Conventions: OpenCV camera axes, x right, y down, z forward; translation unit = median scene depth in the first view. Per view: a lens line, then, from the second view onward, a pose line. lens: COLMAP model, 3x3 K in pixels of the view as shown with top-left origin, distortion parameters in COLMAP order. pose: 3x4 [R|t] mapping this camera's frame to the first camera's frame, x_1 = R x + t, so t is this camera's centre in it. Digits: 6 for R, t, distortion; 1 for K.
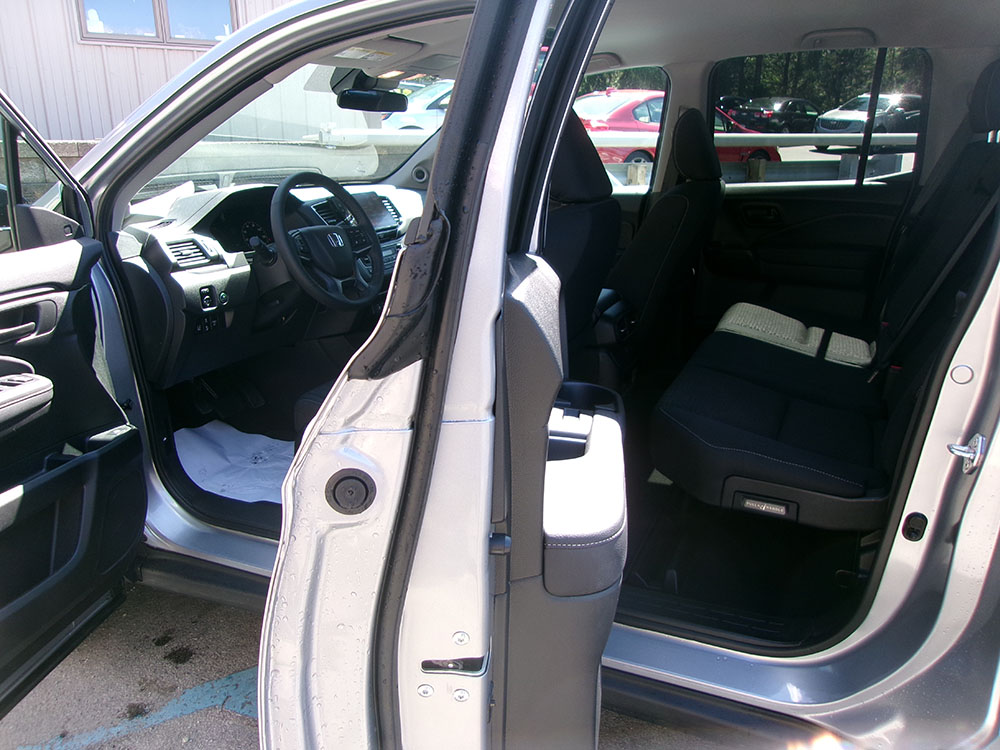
lens RADIAL K [[762.5, 0, 495.8], [0, 762.5, 374.8], [0, 0, 1]] dist [-0.000922, 0.008853]
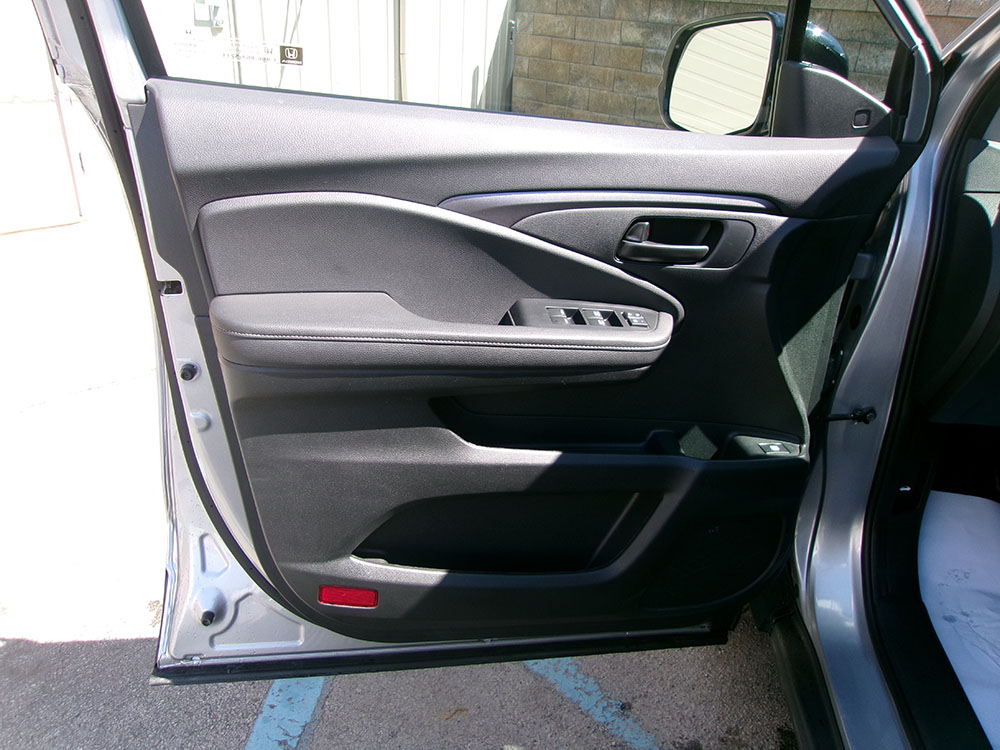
lens RADIAL K [[762.5, 0, 495.8], [0, 762.5, 374.8], [0, 0, 1]] dist [-0.000922, 0.008853]
pose [[0.272913, 0.447498, -0.851624, -0.042179], [-0.334385, 0.874160, 0.352182, -0.109884], [0.902056, 0.188655, 0.388206, 0.470009]]
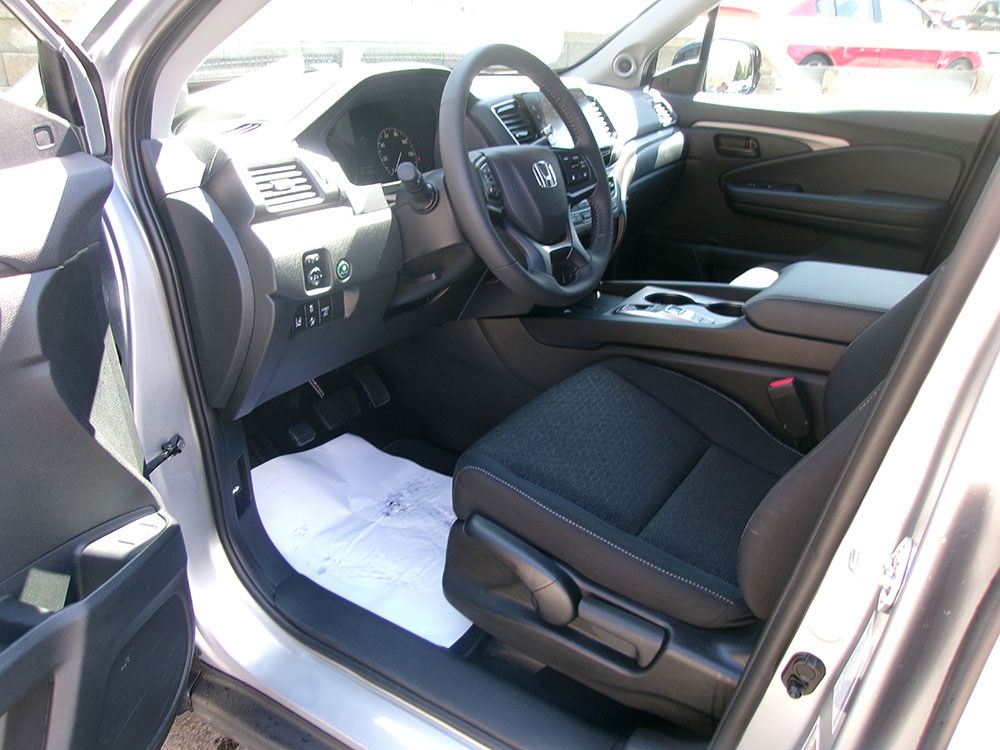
lens RADIAL K [[766.7, 0, 501.9], [0, 766.7, 372.0], [0, 0, 1]] dist [-0.008469, 0.005942]
pose [[0.989358, 0.093577, -0.111422, -0.175977], [-0.080219, 0.989664, 0.118867, -0.104479], [0.121394, -0.108664, 0.986639, 0.460426]]
